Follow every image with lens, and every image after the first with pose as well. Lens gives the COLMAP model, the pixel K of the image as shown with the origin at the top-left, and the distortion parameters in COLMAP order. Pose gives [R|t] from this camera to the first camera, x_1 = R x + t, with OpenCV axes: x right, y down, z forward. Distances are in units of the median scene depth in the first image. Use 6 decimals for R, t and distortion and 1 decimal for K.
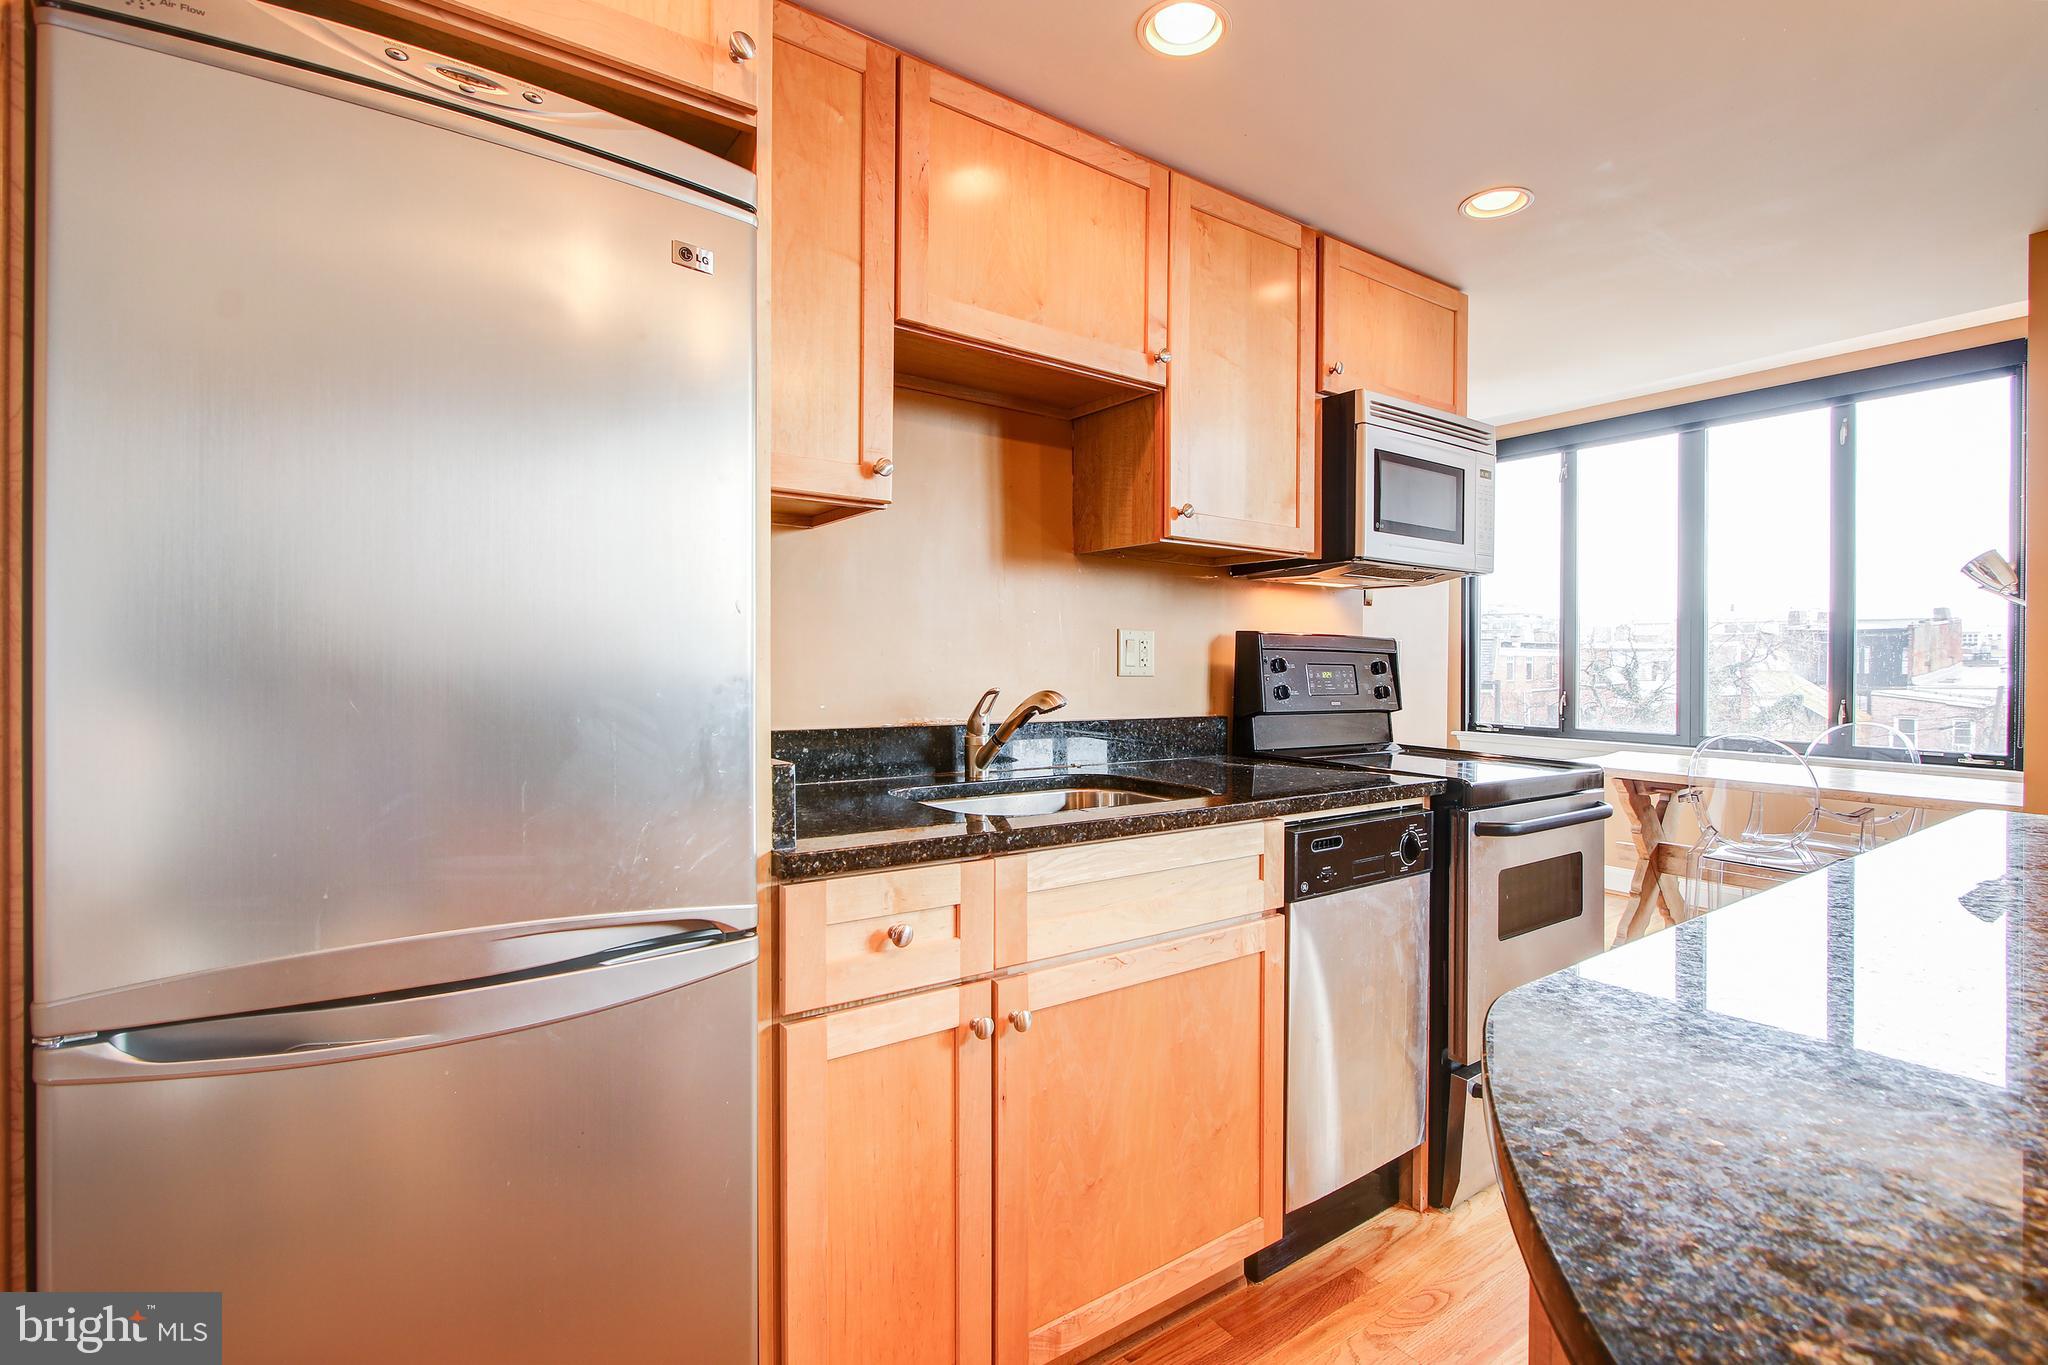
lens RADIAL K [[950.2, 0, 1044.9], [0, 950.2, 662.4], [0, 0, 1]] dist [-0.019512, 0.004878]
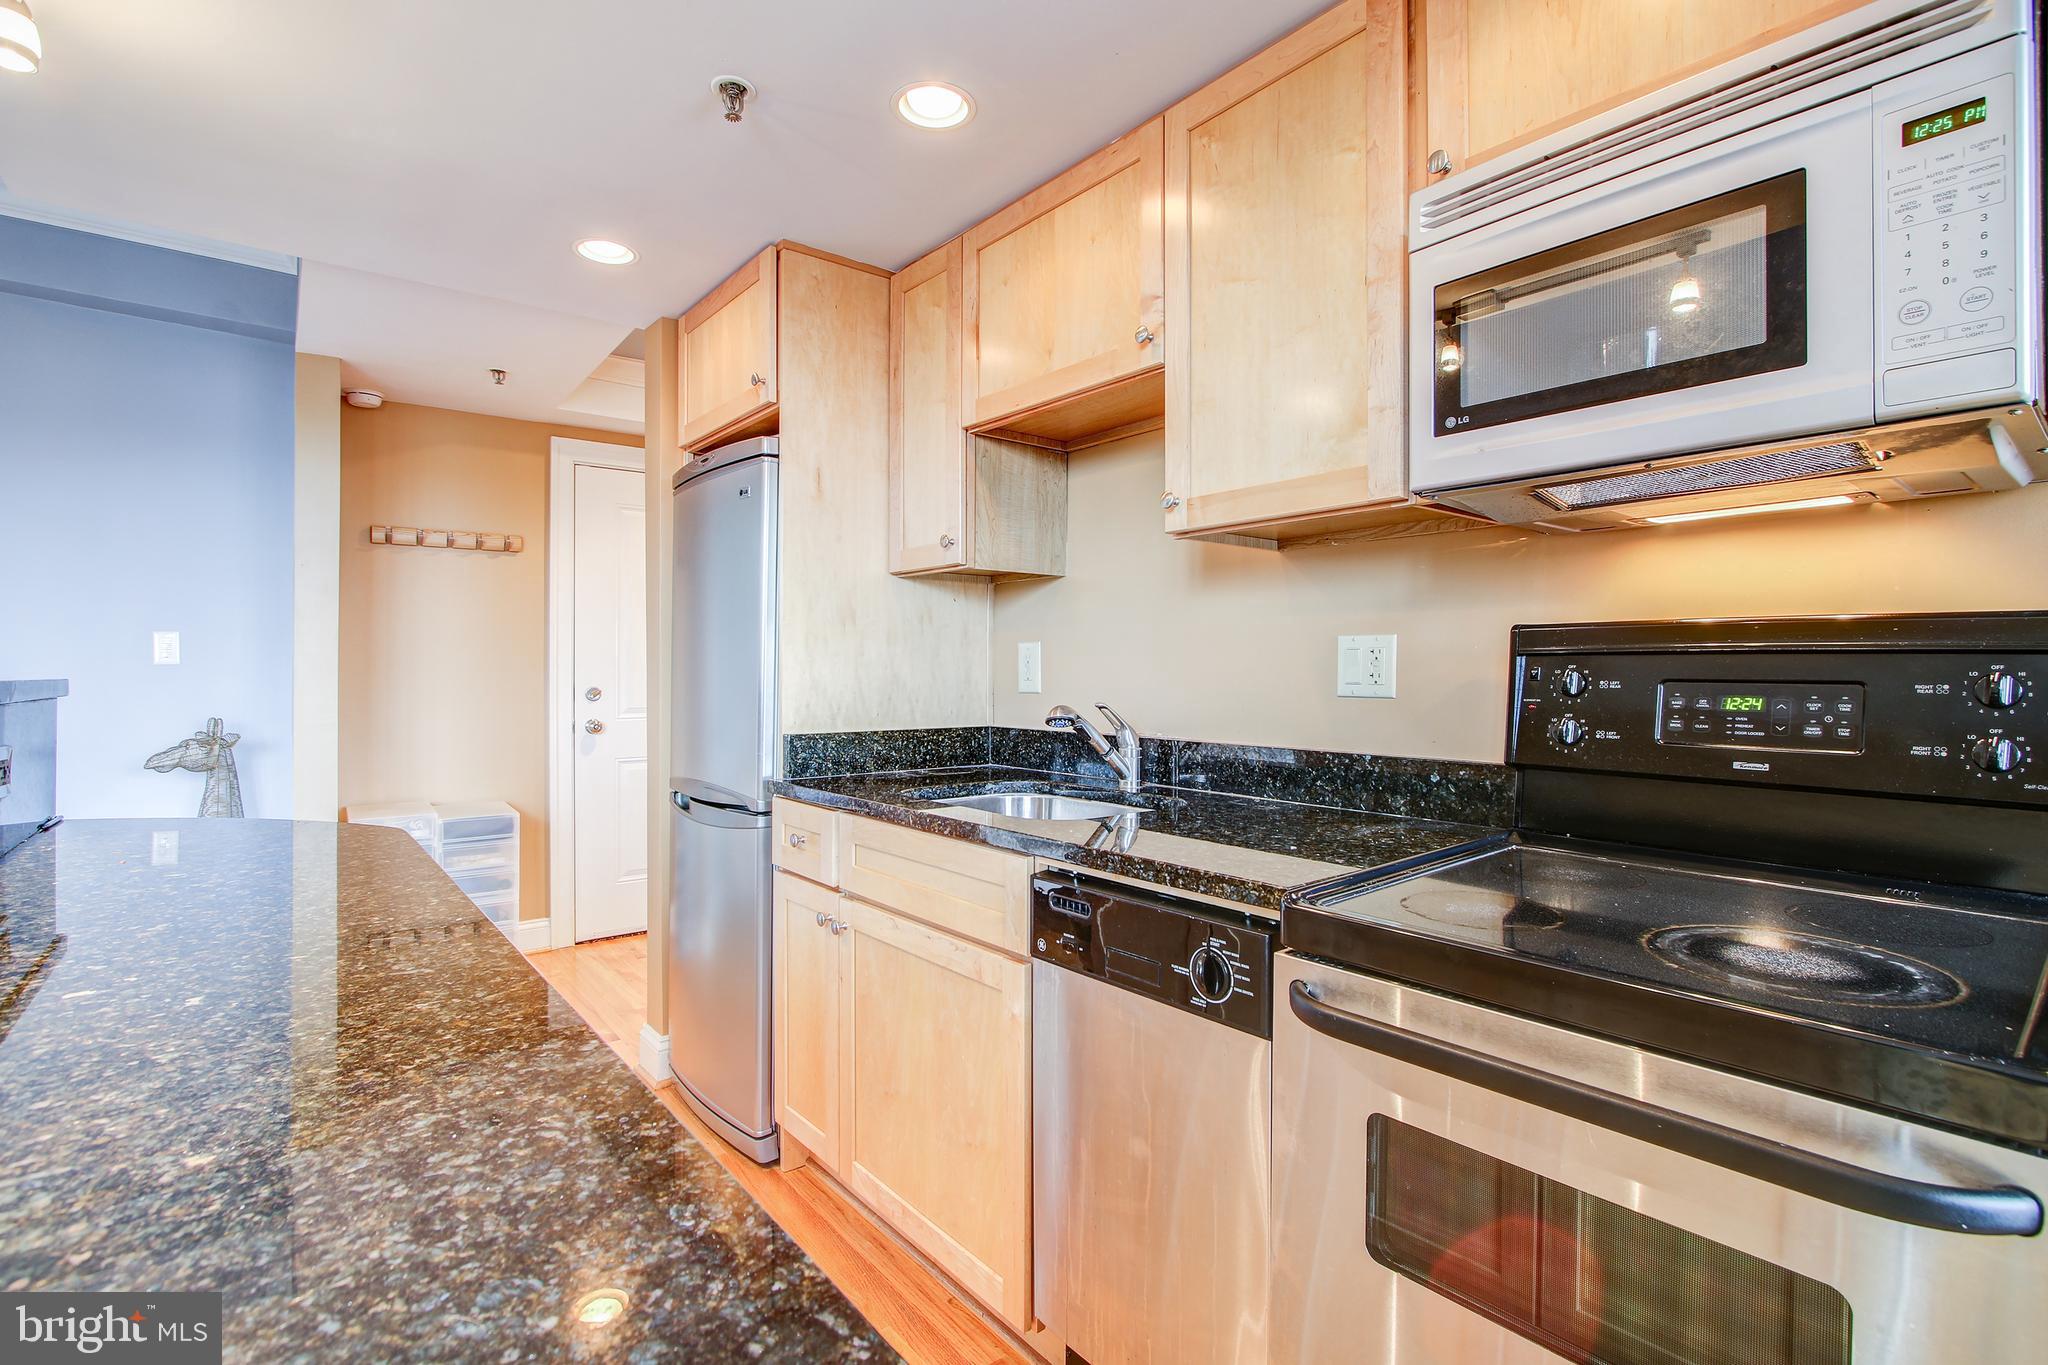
lens RADIAL K [[950.2, 0, 1019.1], [0, 950.2, 671.7], [0, 0, 1]] dist [-0.019512, 0.004878]
pose [[0.051843, -0.012570, -0.998576, 0.915073], [0.001050, 0.999921, -0.012533, 0.003101], [0.998655, -0.000399, 0.051852, 0.763715]]
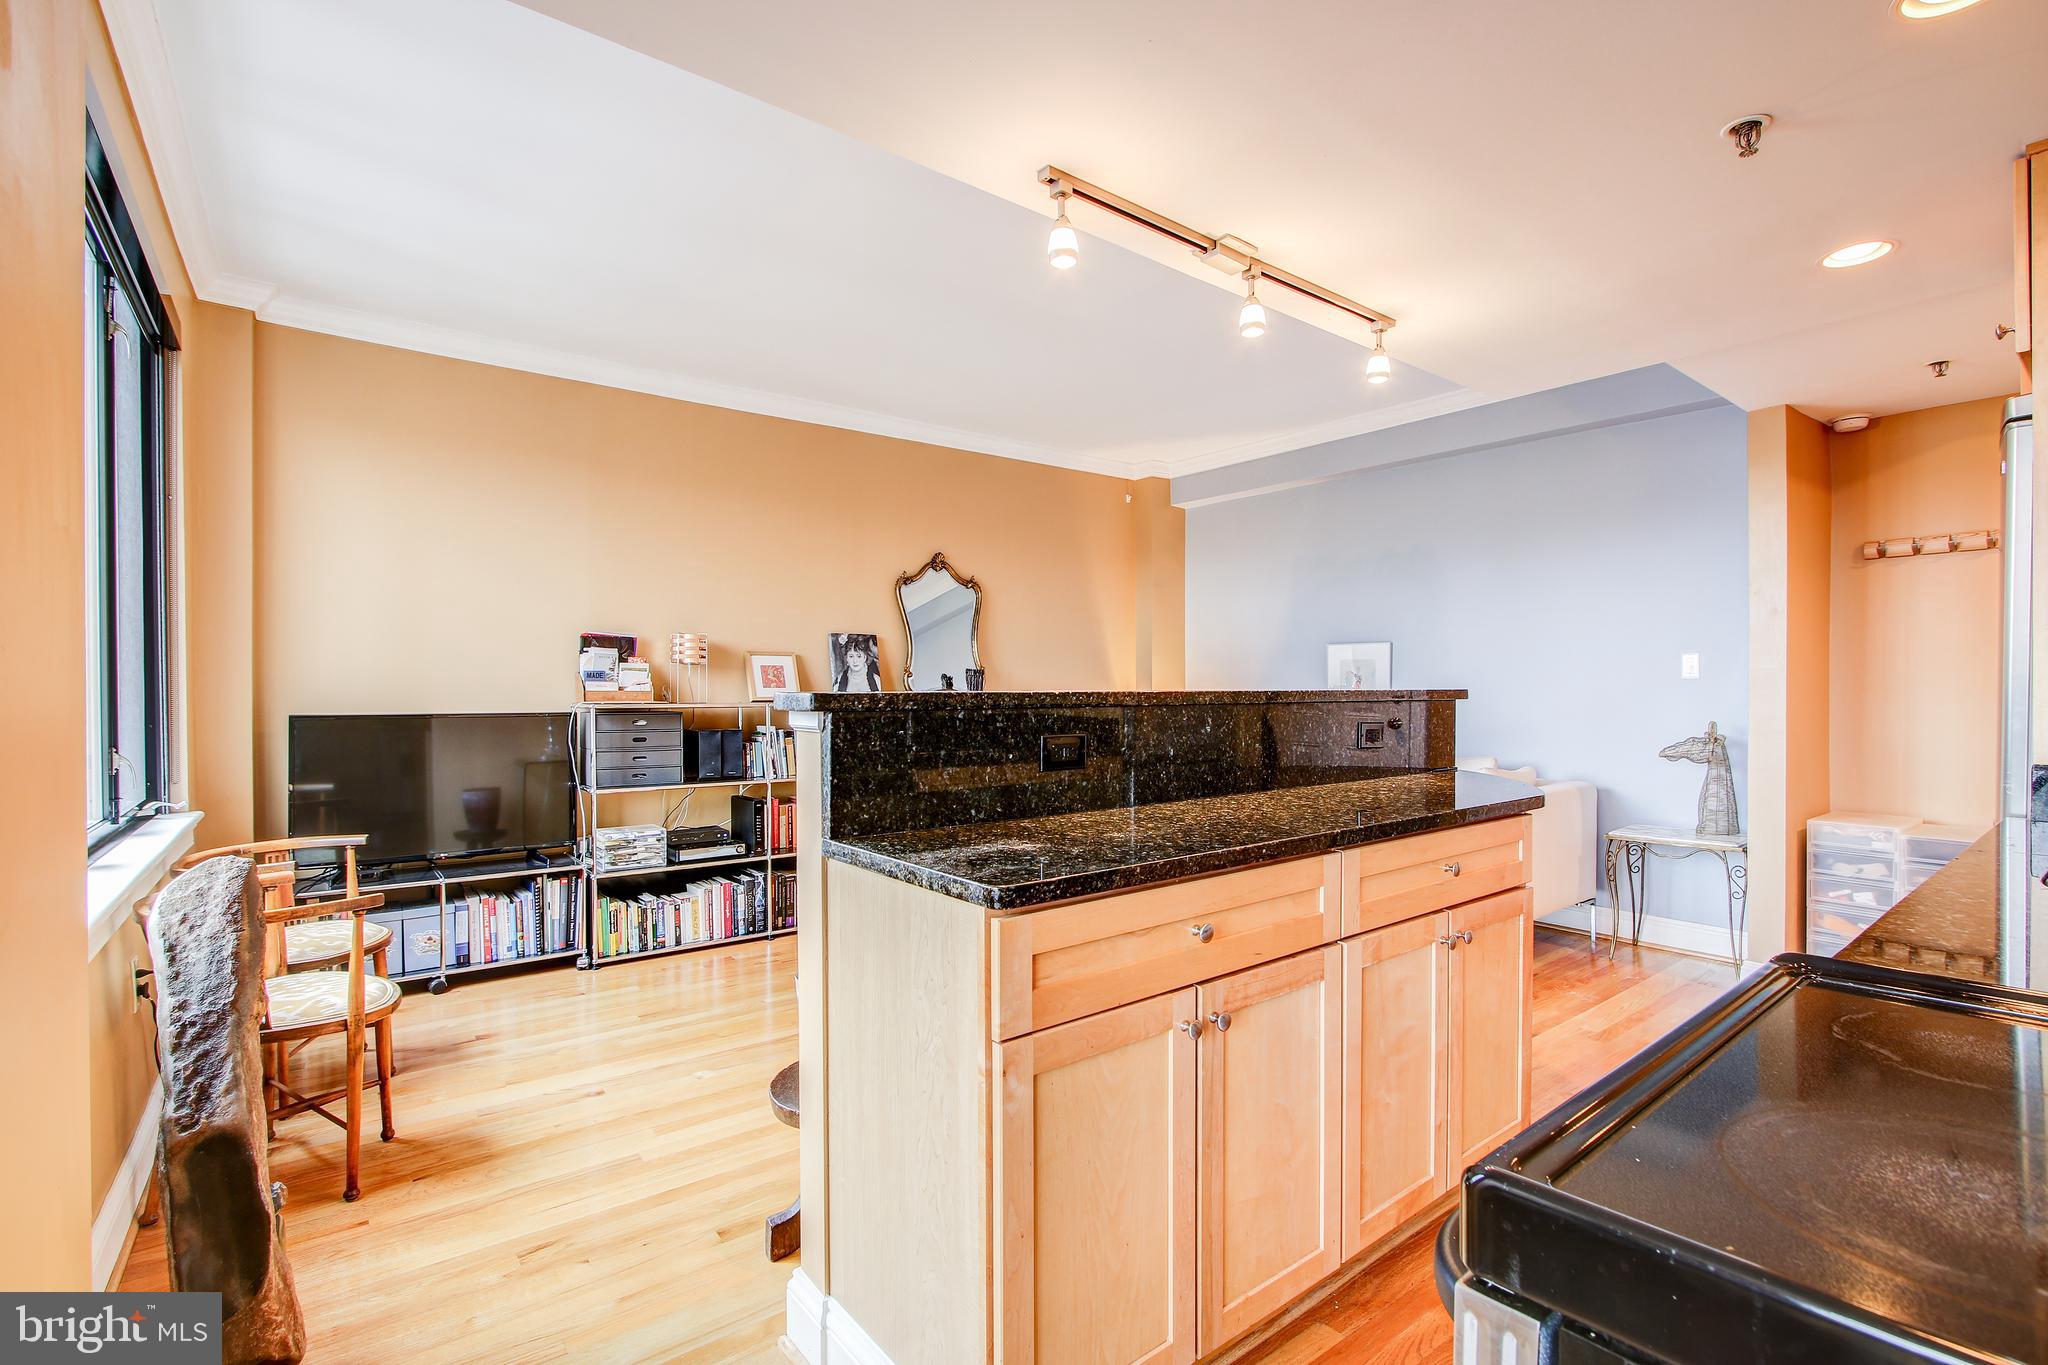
lens RADIAL K [[950.2, 0, 1041.0], [0, 950.2, 682.2], [0, 0, 1]] dist [-0.019512, 0.004878]
pose [[-0.998714, -0.011472, -0.049382, 0.775449], [-0.011215, 0.999922, -0.005479, 0.003619], [0.049441, -0.004919, -0.998765, 1.356986]]
